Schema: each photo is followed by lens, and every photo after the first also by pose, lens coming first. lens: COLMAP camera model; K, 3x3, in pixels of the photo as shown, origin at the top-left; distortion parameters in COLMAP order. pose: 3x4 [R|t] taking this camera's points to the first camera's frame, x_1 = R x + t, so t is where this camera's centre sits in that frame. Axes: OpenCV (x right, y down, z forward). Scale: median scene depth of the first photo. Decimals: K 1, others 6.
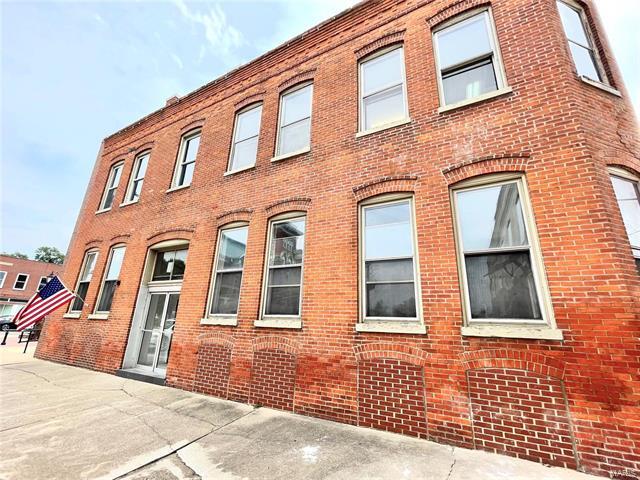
lens RADIAL K [[258.5, 0, 314.7], [0, 258.5, 243.0], [0, 0, 1]] dist [-0.003033, 0.000342]
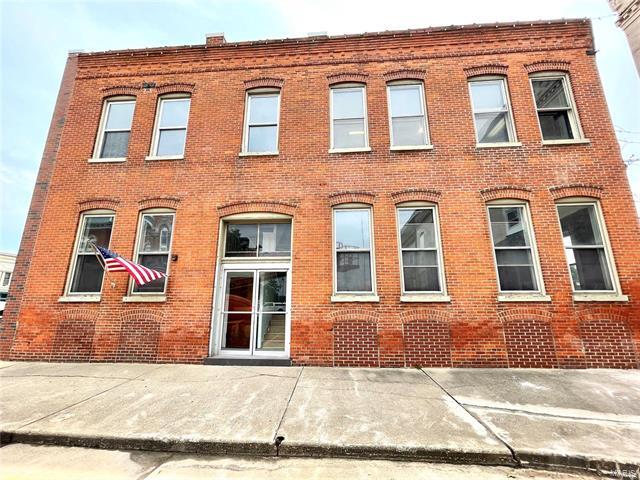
lens RADIAL K [[260.0, 0, 320.2], [0, 260.0, 237.2], [0, 0, 1]] dist [0.000303, -0.000128]
pose [[0.923526, 0.055720, 0.379466, -1.150594], [-0.082215, 0.995153, 0.053964, 0.012974], [-0.374620, -0.081034, 0.923631, 0.123490]]
